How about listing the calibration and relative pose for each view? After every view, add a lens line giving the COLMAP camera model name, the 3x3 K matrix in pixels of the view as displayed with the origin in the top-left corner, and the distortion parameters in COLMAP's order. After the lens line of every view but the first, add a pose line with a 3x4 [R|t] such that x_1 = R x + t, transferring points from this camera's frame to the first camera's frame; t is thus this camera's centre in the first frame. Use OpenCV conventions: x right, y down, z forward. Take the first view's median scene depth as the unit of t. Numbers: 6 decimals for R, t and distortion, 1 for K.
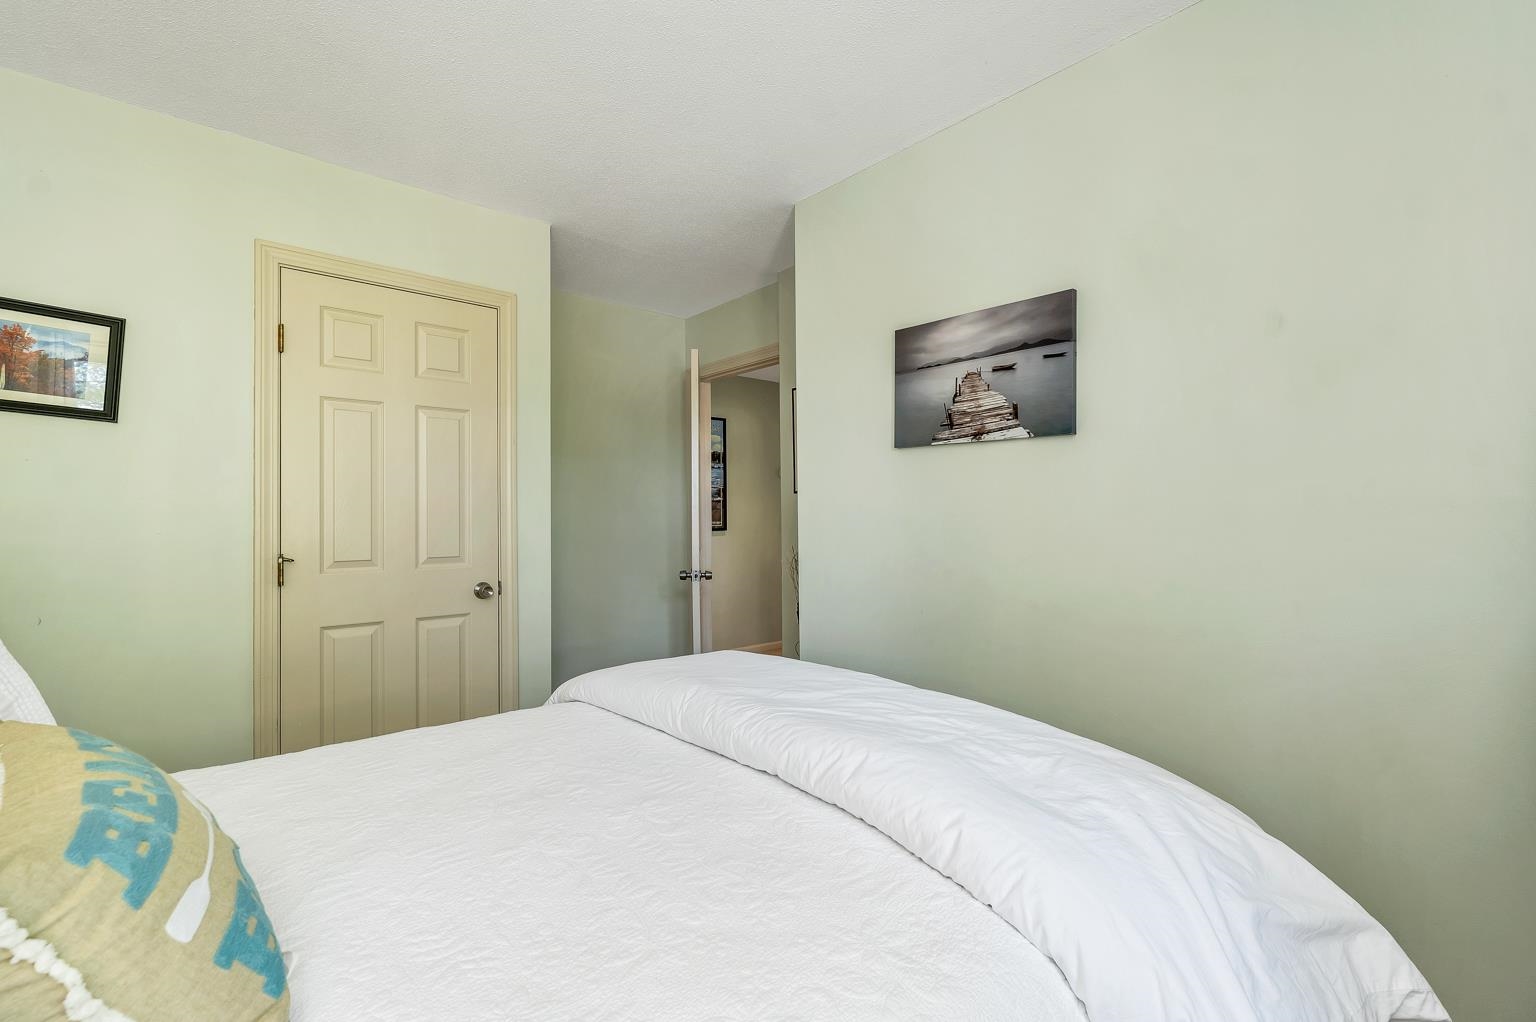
lens RADIAL K [[664.2, 0, 762.4], [0, 664.2, 512.8], [0, 0, 1]] dist [0.002065, -0.000721]
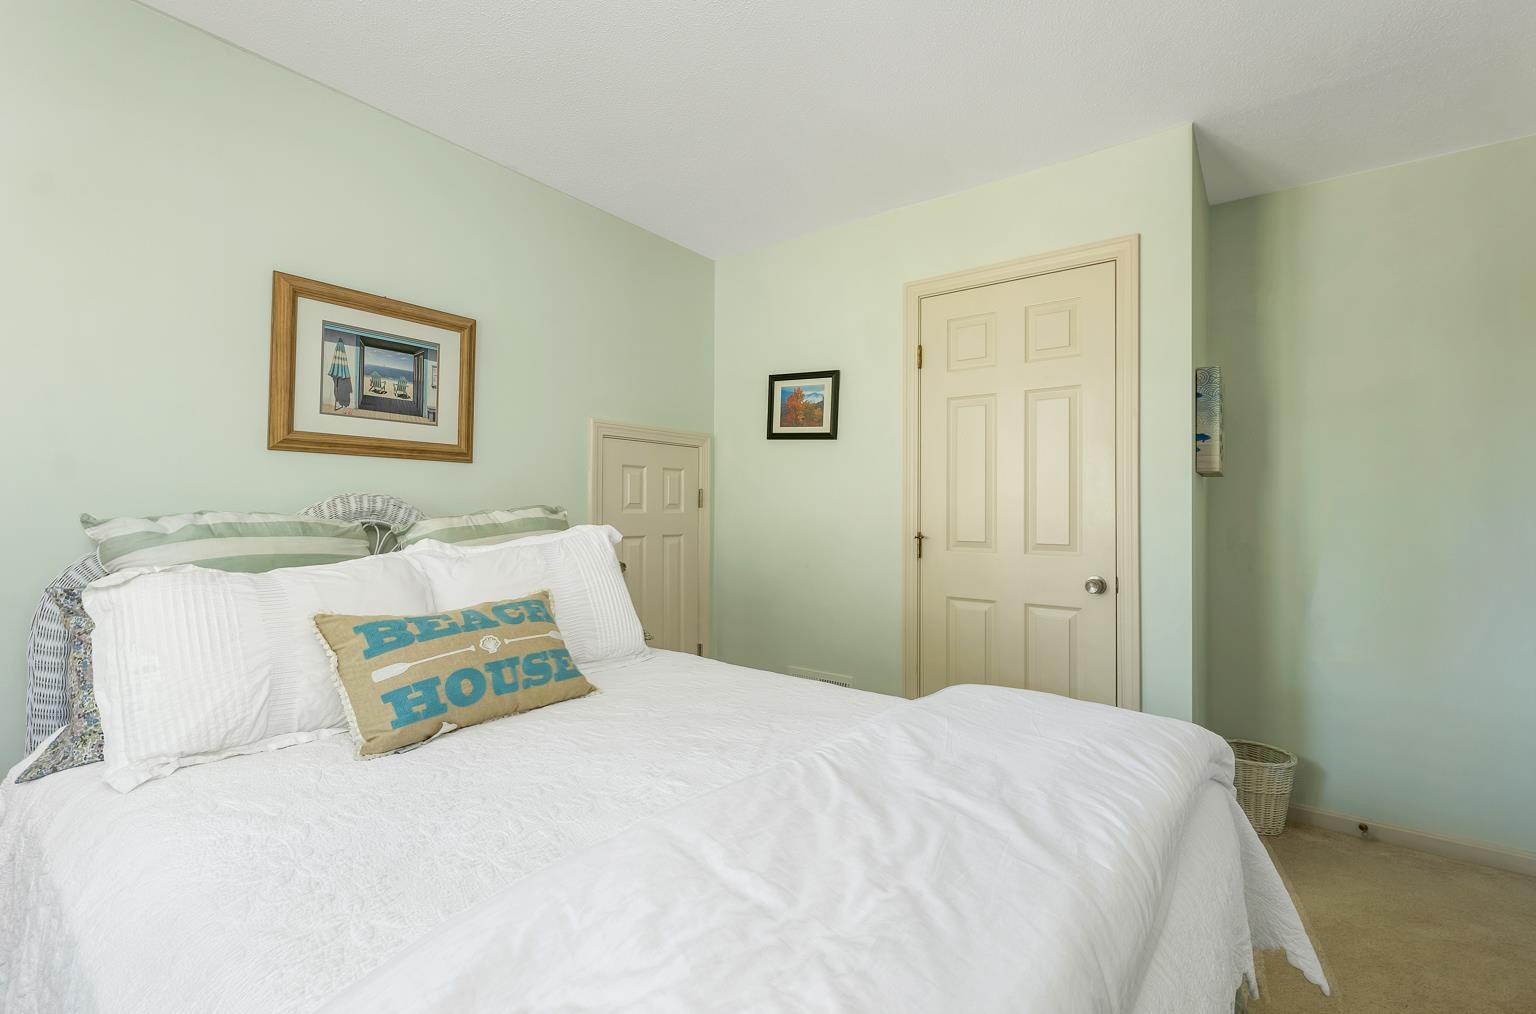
lens RADIAL K [[664.2, 0, 756.2], [0, 664.2, 495.9], [0, 0, 1]] dist [0.002065, -0.000721]
pose [[0.217020, -0.008002, -0.976134, 0.439824], [0.002770, 0.999967, -0.007581, 0.004295], [0.976163, -0.001059, 0.217035, 0.466424]]
